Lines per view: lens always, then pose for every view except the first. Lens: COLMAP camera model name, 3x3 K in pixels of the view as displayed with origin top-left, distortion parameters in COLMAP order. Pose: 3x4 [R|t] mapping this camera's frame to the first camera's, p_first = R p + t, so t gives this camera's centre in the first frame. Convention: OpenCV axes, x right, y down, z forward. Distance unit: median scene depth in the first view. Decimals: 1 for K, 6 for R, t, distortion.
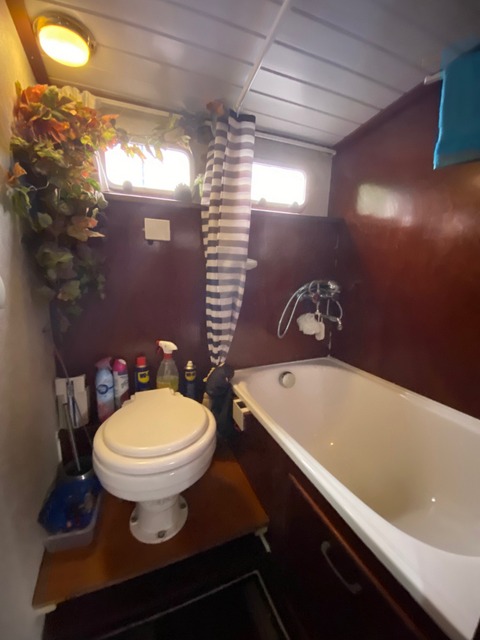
lens RADIAL K [[259.5, 0, 239.1], [0, 259.5, 315.9], [0, 0, 1]] dist [-0.001879, -0.000662]
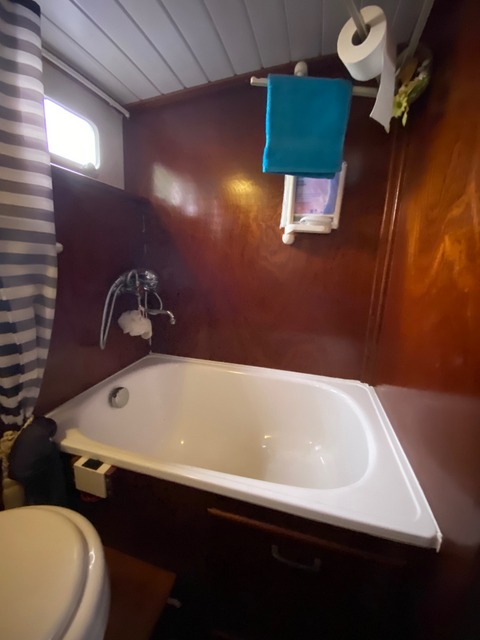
lens RADIAL K [[259.5, 0, 239.1], [0, 259.5, 315.9], [0, 0, 1]] dist [-0.001879, -0.000662]
pose [[0.613200, -0.165022, 0.772498, -0.167412], [0.112277, 0.986214, 0.121552, -0.056860], [-0.781908, 0.012198, 0.623275, 0.227133]]
